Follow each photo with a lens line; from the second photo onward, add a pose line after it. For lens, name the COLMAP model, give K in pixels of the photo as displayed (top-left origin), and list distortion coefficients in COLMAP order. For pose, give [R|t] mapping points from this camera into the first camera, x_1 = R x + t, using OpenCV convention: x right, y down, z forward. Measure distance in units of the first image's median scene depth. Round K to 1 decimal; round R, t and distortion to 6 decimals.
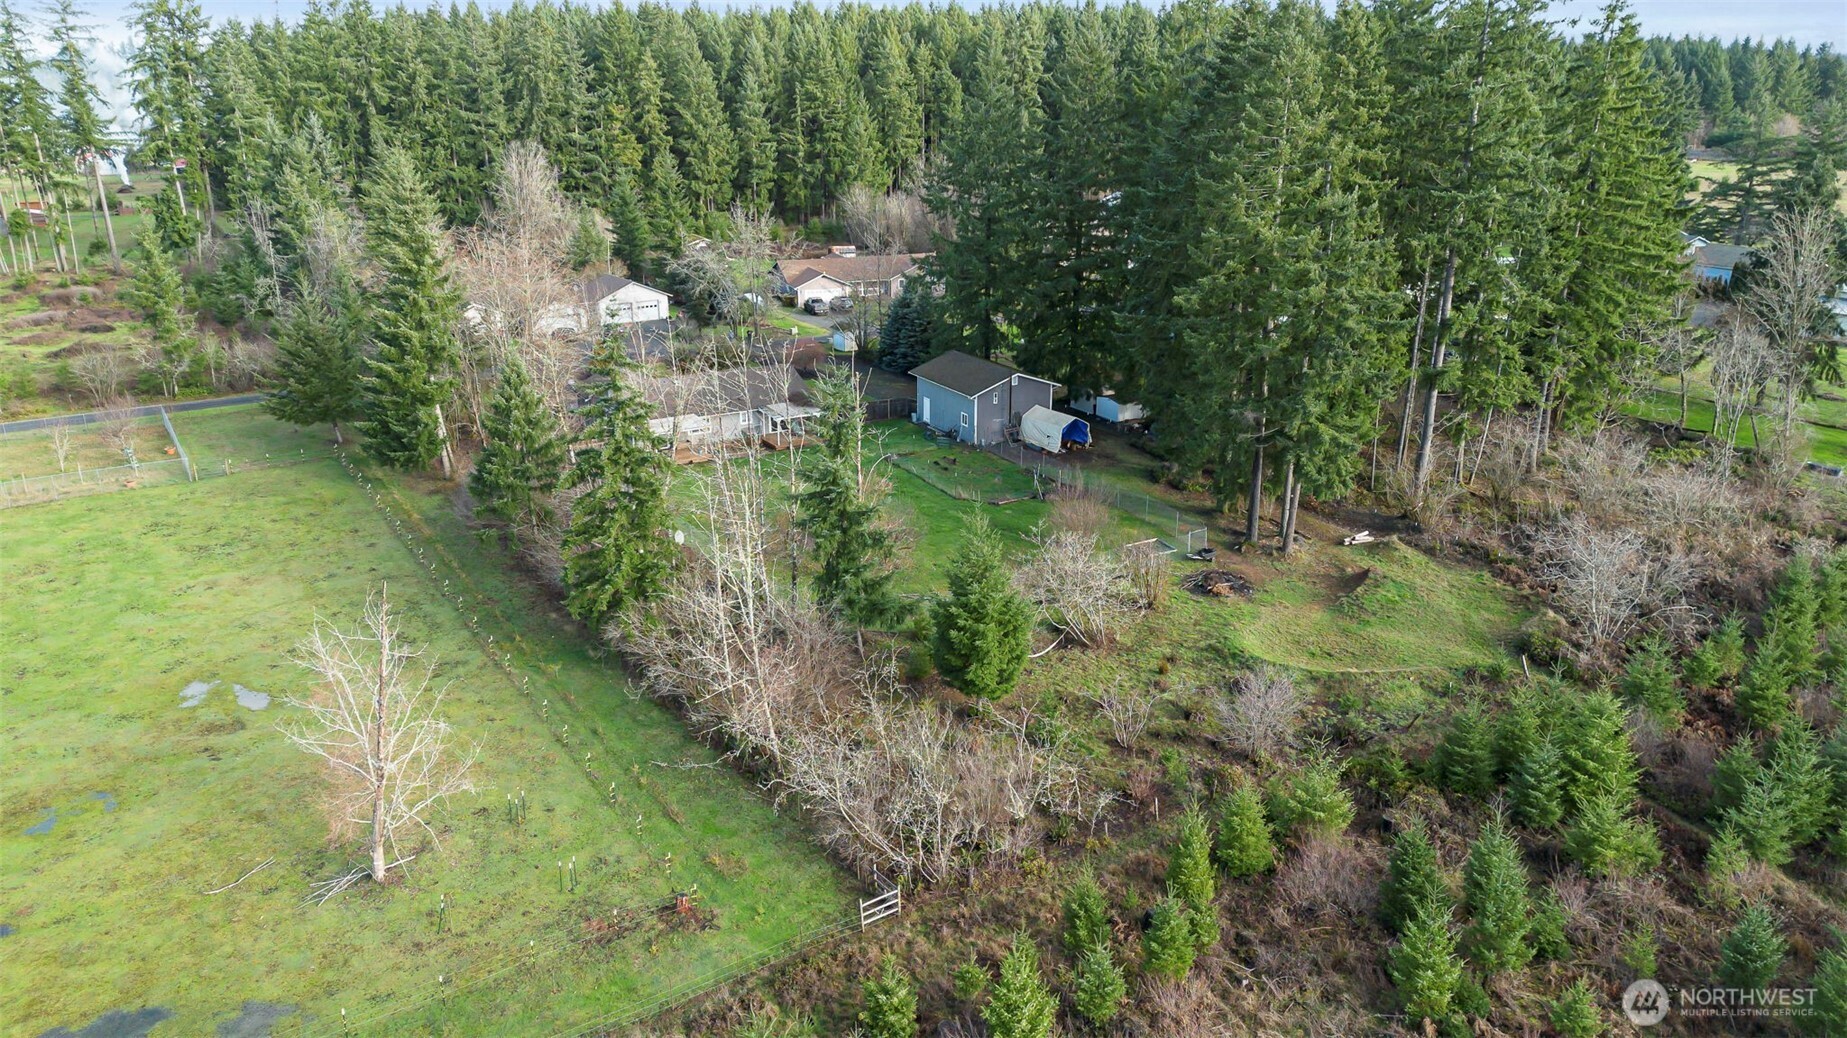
lens RADIAL K [[1242.9, 0, 923.5], [0, 1242.9, 519.0], [0, 0, 1]] dist [0.113902, -0.111631]
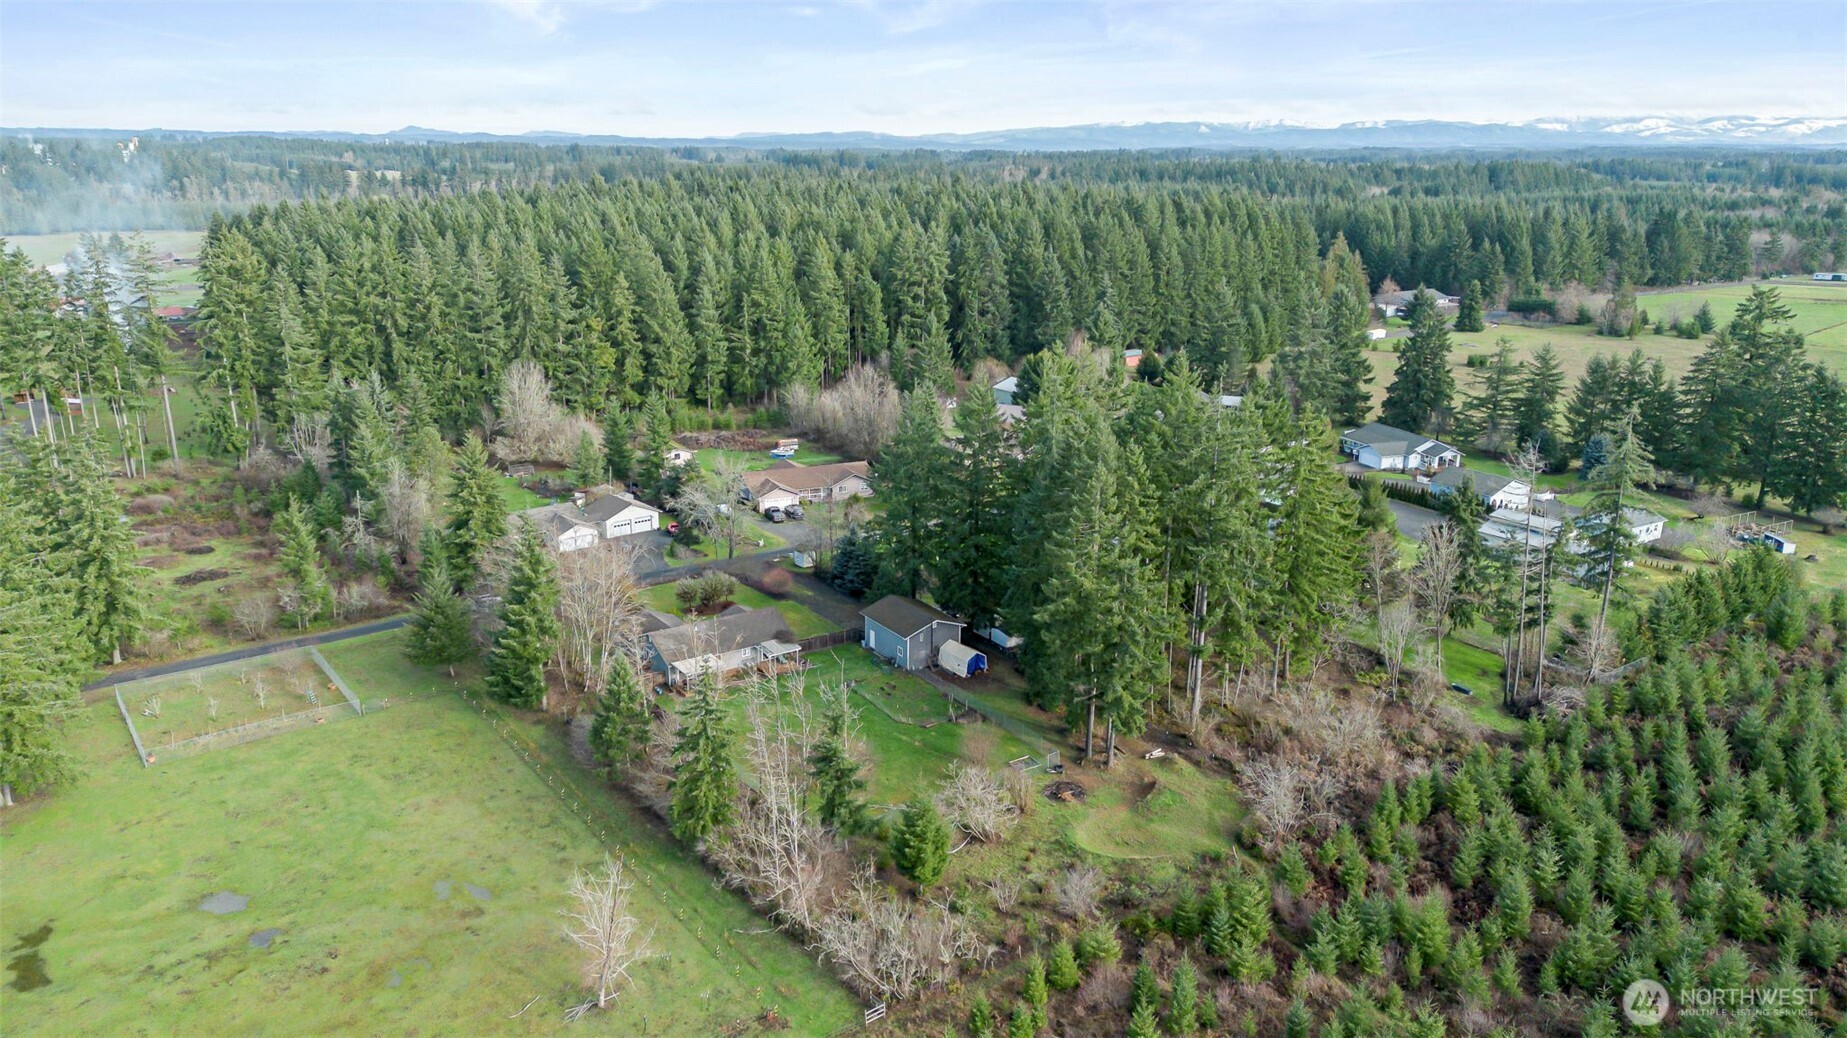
lens RADIAL K [[1302.4, 0, 923.5], [0, 1302.4, 519.0], [0, 0, 1]] dist [0.128234, -0.154476]
pose [[0.997176, -0.006615, 0.074803, -0.065733], [0.008990, 0.999465, -0.031460, -0.236072], [-0.074555, 0.032044, 0.996702, -0.644168]]
